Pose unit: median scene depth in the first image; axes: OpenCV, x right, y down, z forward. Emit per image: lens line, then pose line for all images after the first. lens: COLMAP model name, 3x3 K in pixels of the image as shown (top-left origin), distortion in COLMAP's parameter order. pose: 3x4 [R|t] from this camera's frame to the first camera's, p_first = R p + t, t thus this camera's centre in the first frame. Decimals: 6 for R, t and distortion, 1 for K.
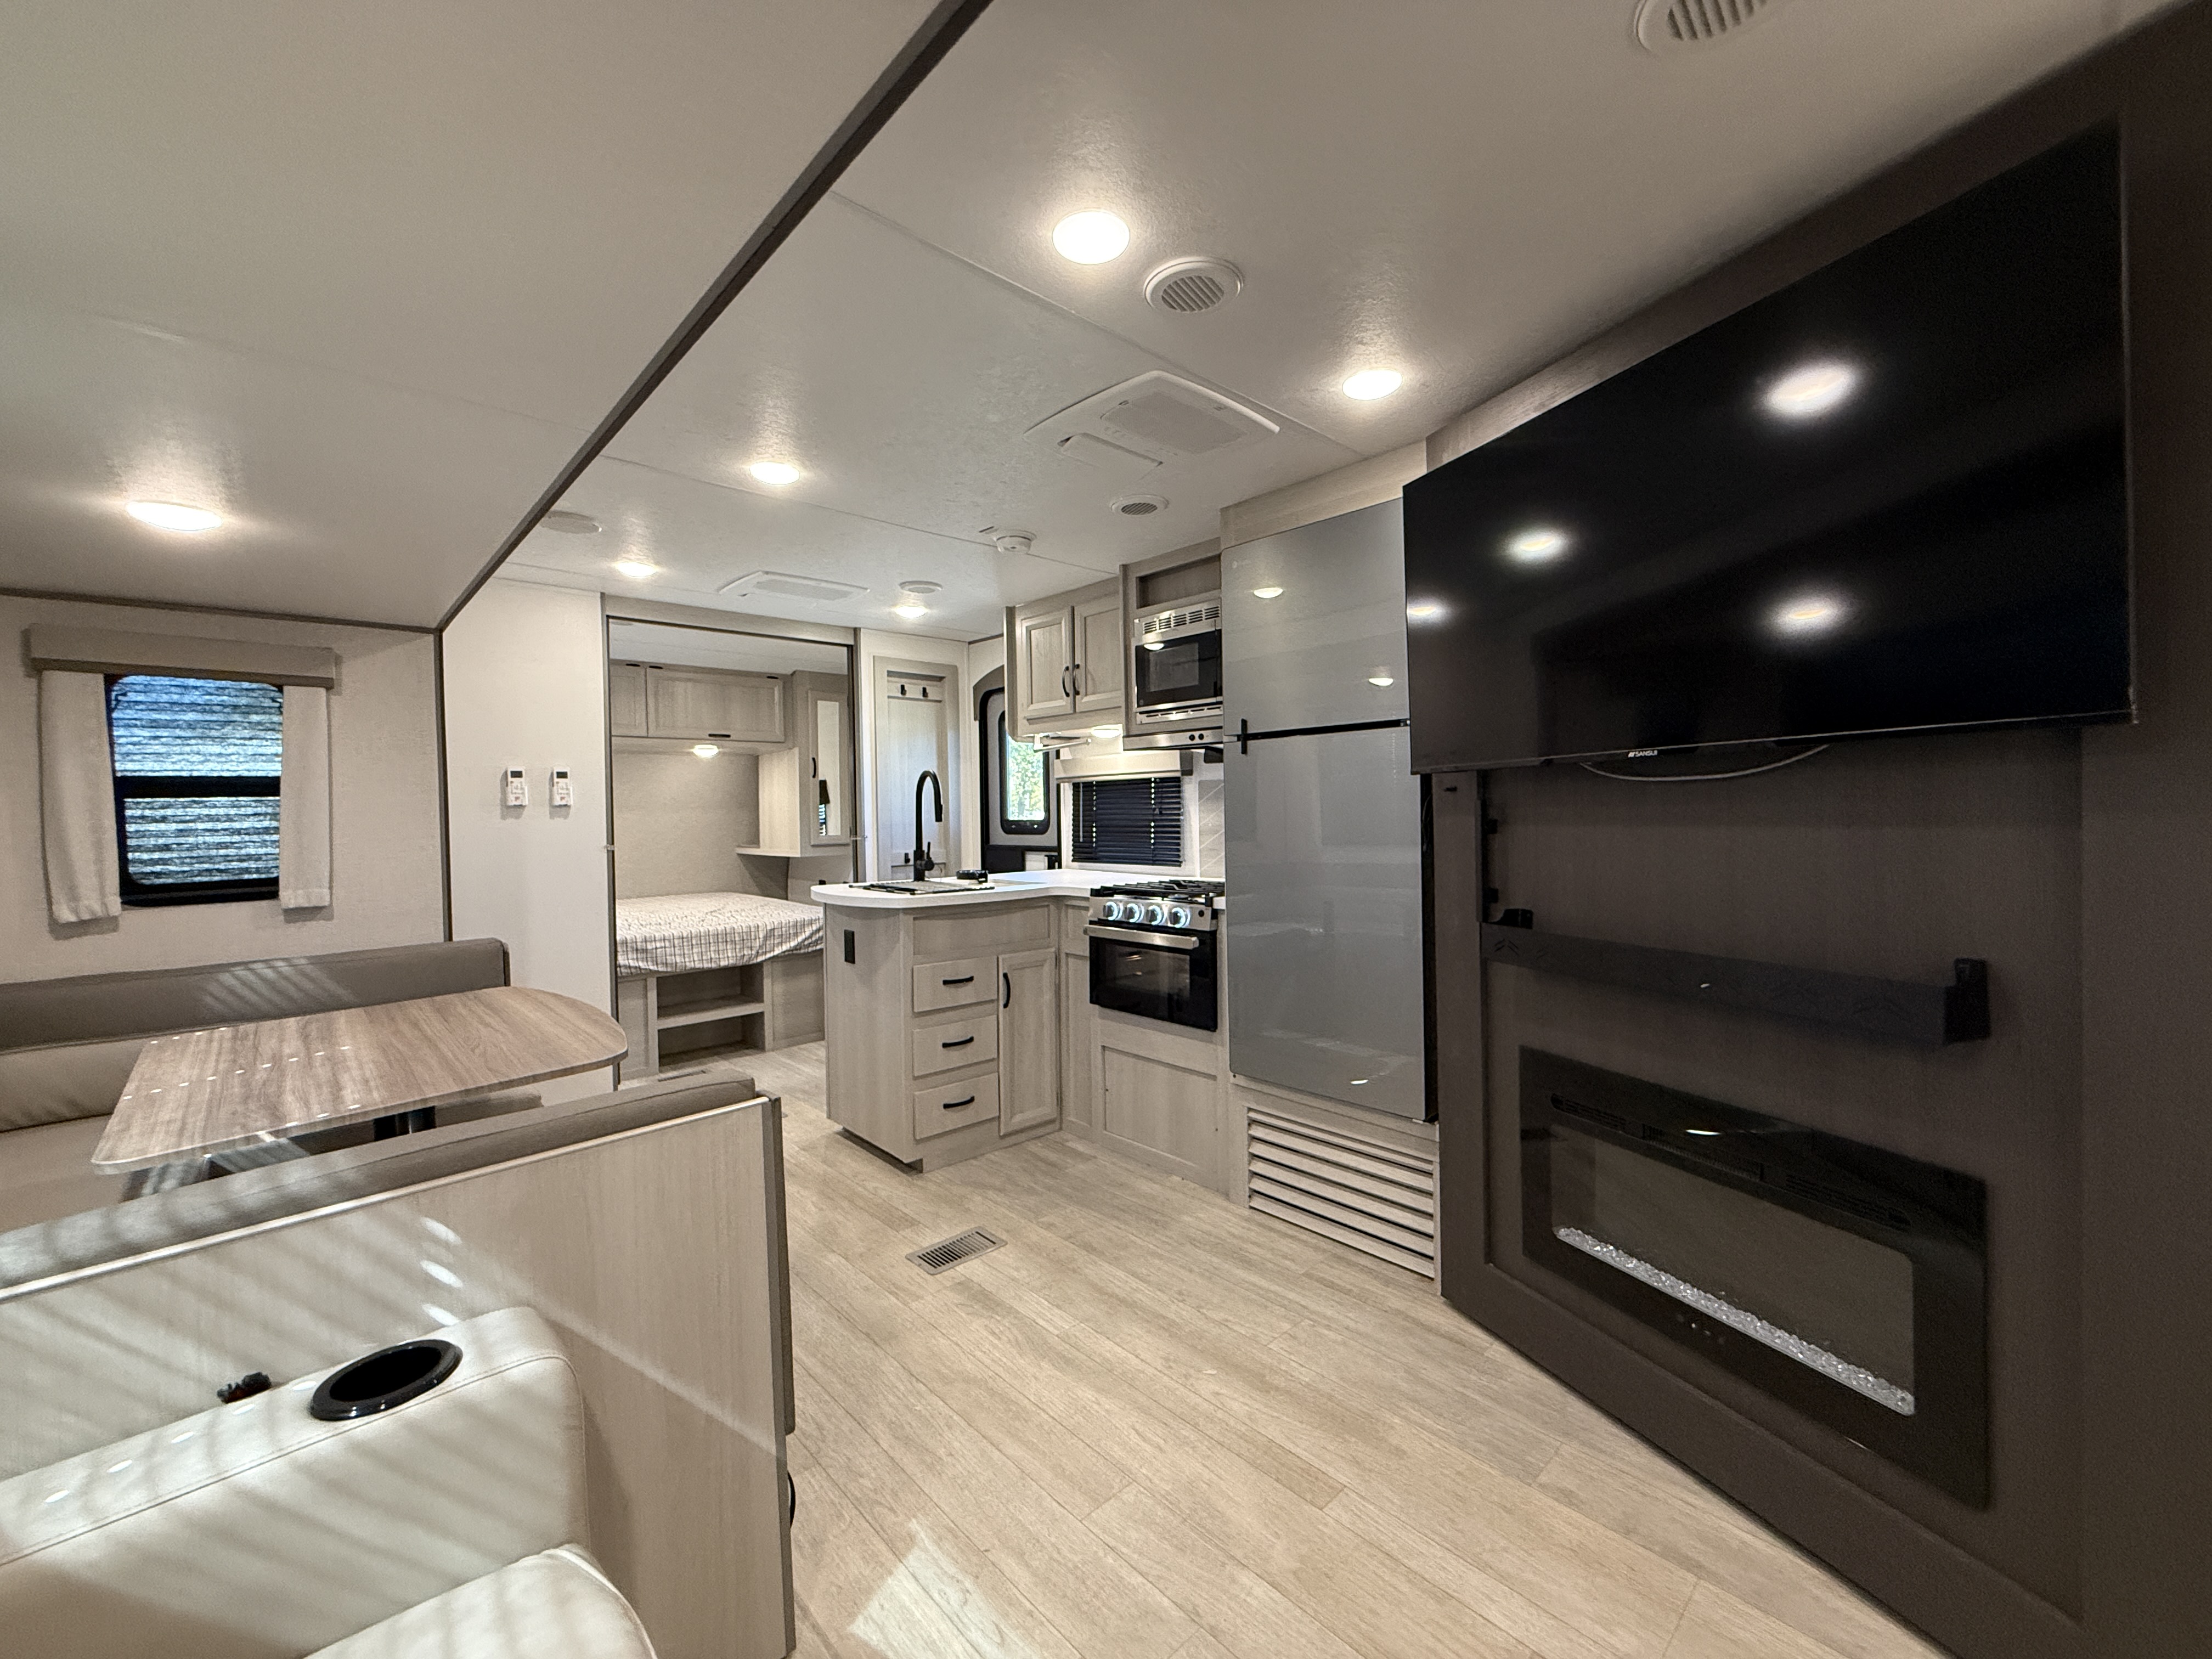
lens RADIAL K [[890.1, 0, 1102.9], [0, 890.1, 830.8], [0, 0, 1]] dist [-0.001704, 0.000346]
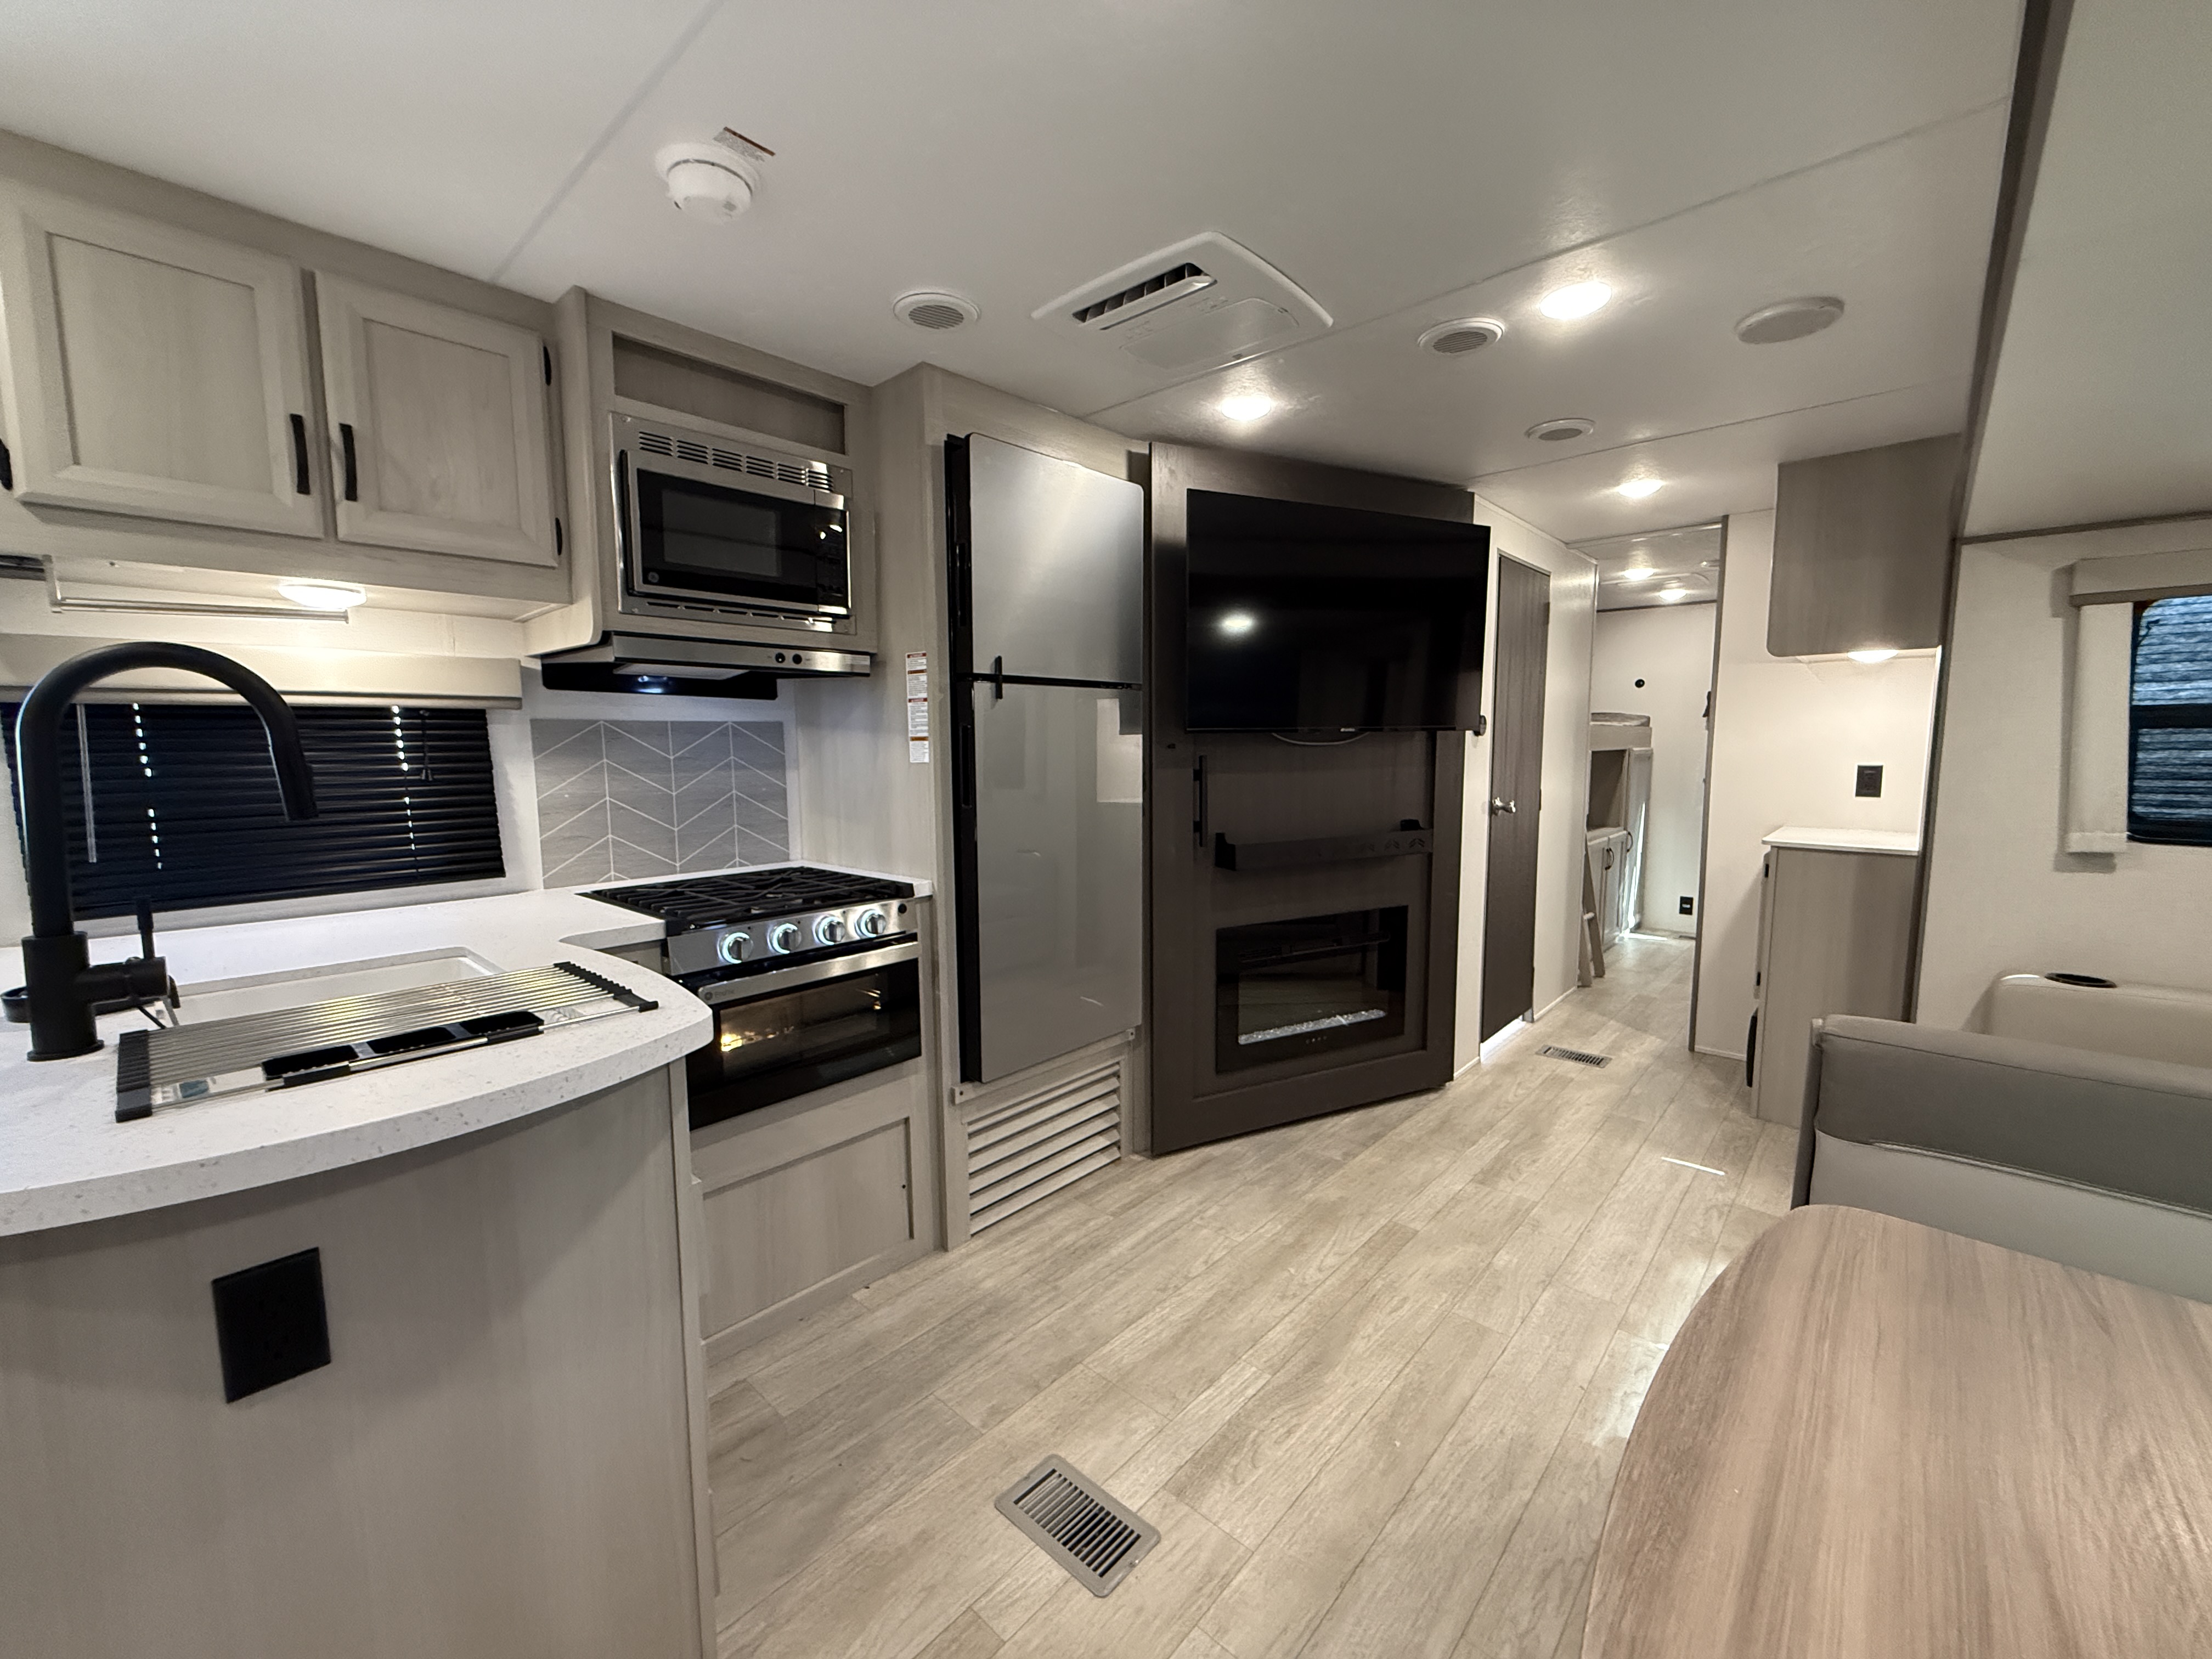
lens RADIAL K [[890.1, 0, 1096.1], [0, 890.1, 828.4], [0, 0, 1]] dist [-0.001704, 0.000346]
pose [[-0.078142, -0.079394, 0.993776, -0.689273], [0.032941, 0.996074, 0.082168, -0.031063], [-0.996398, 0.039156, -0.075220, 0.979930]]
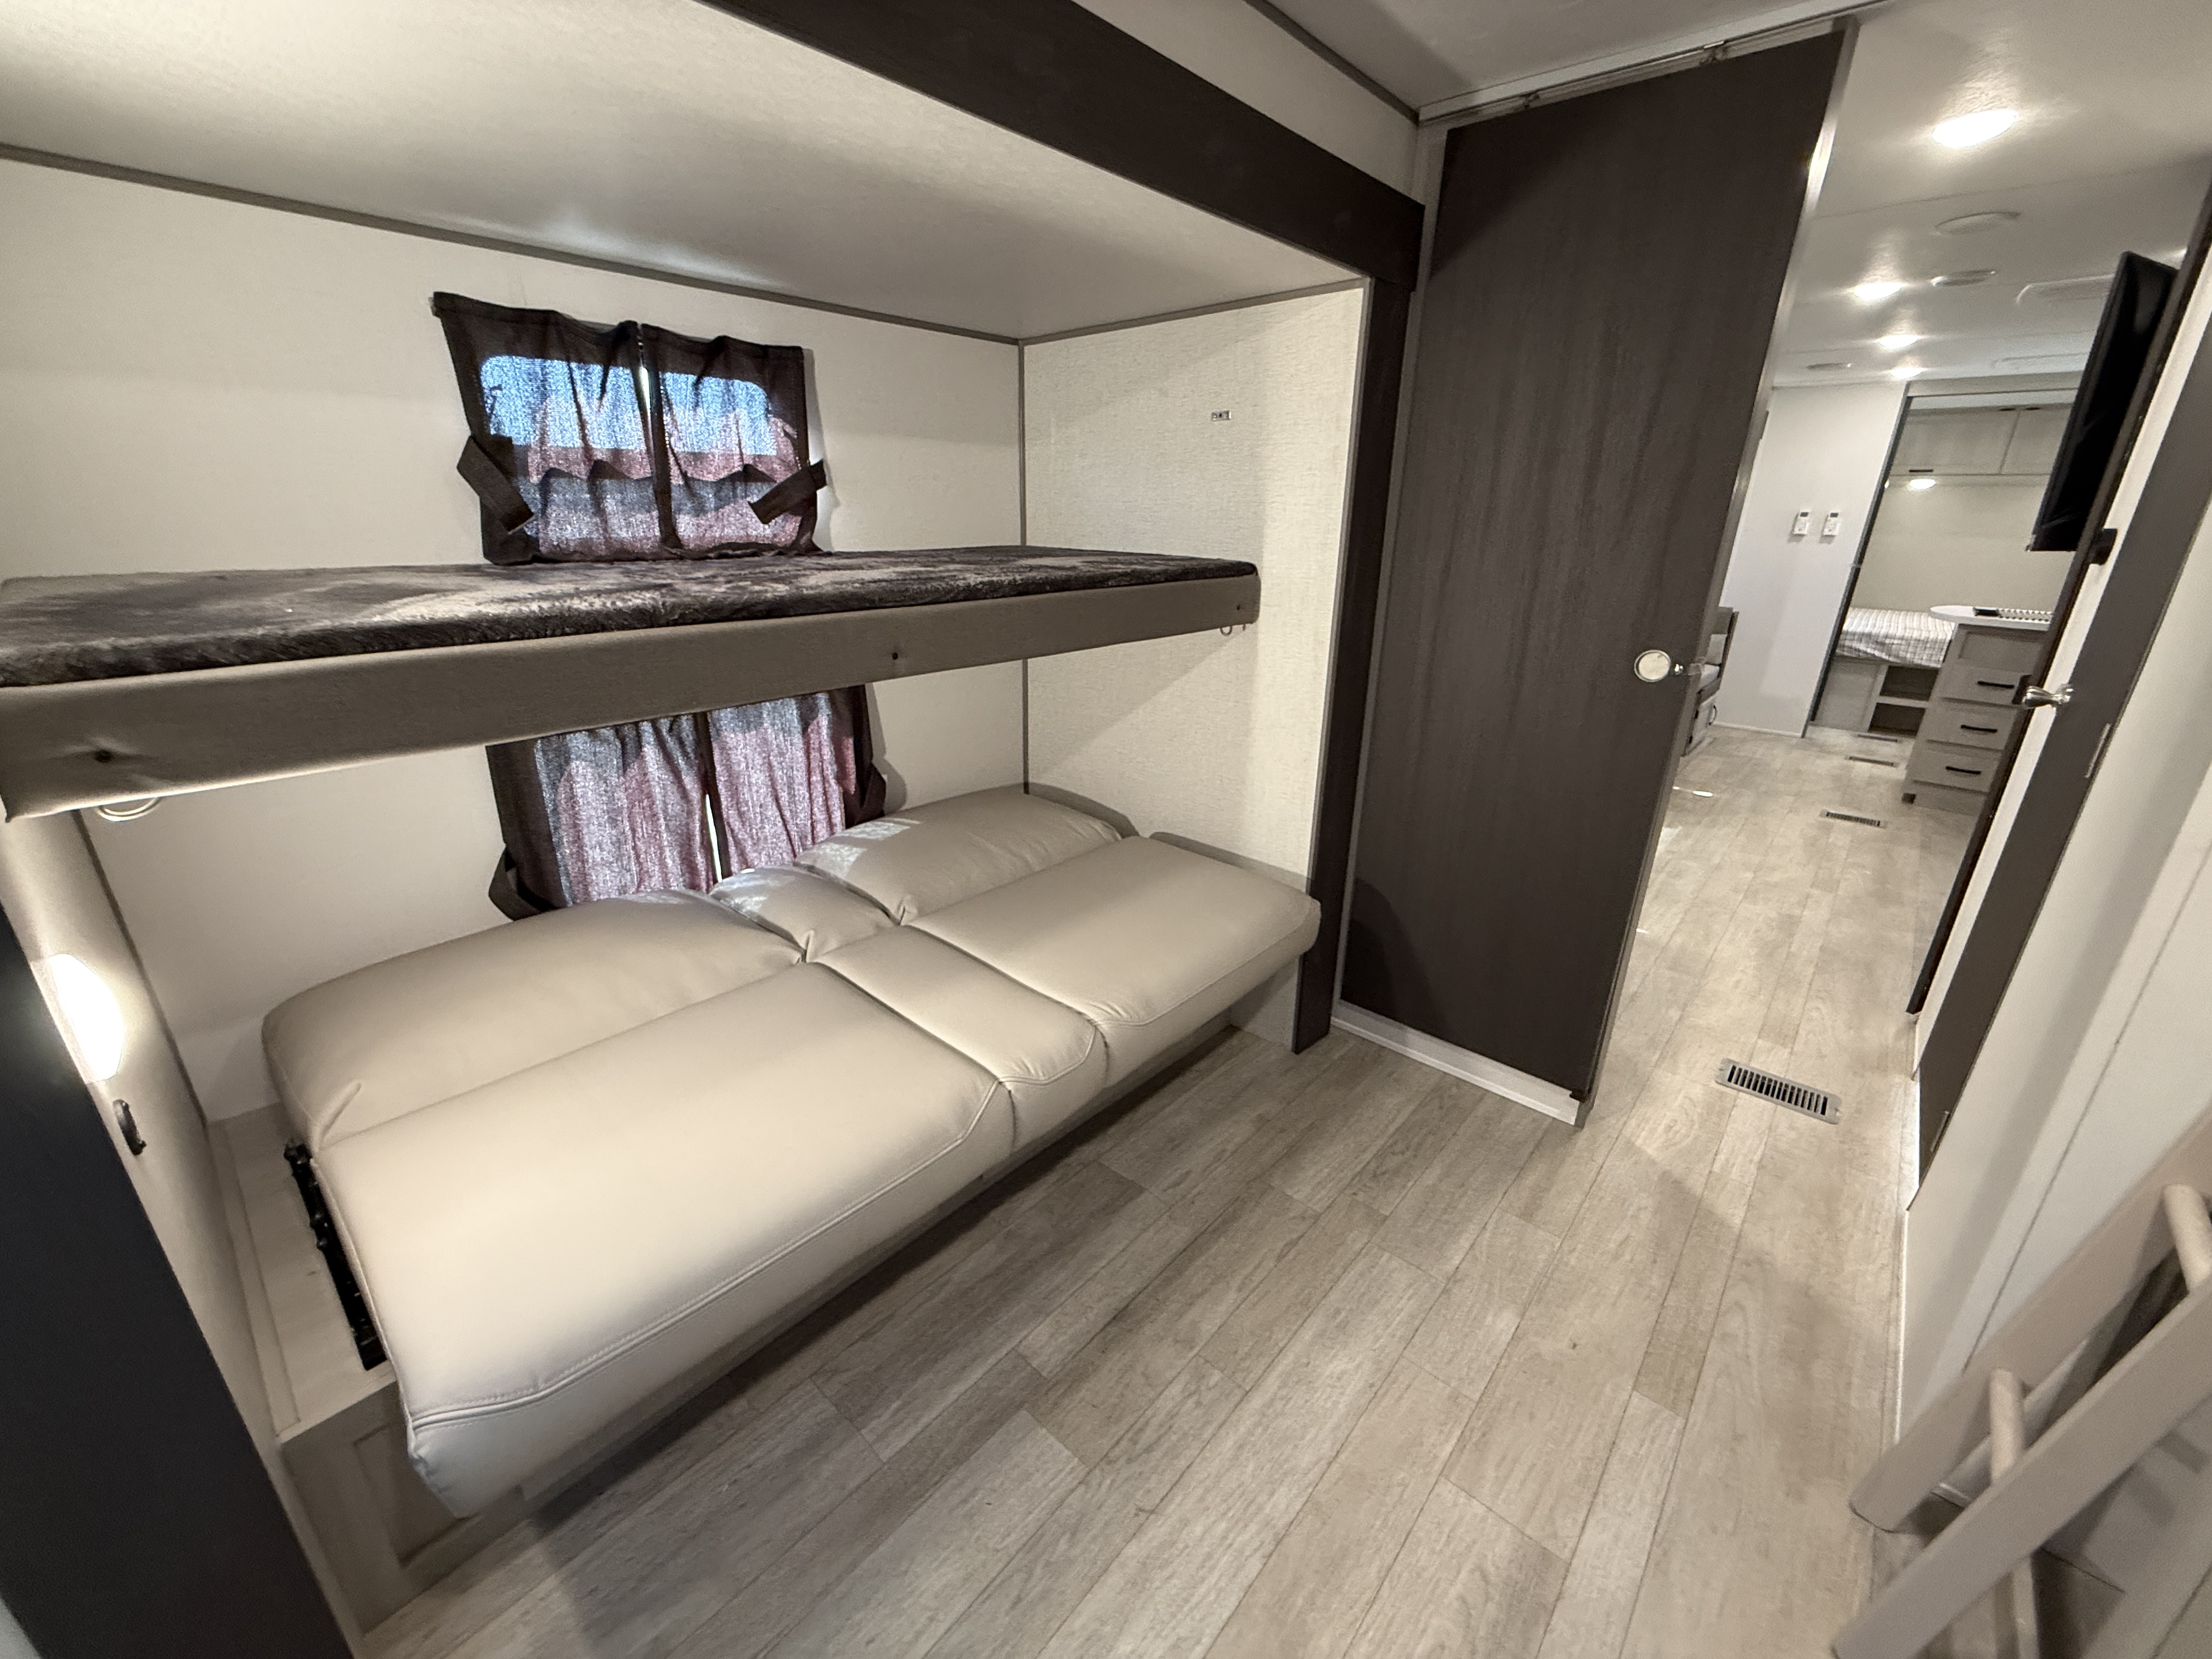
lens RADIAL K [[890.1, 0, 1090.0], [0, 890.1, 834.3], [0, 0, 1]] dist [-0.001704, 0.000346]
pose [[0.085949, 0.360429, -0.928819, 1.294884], [-0.040057, 0.932765, 0.358253, -0.063535], [0.995494, 0.006414, 0.094607, -0.633404]]
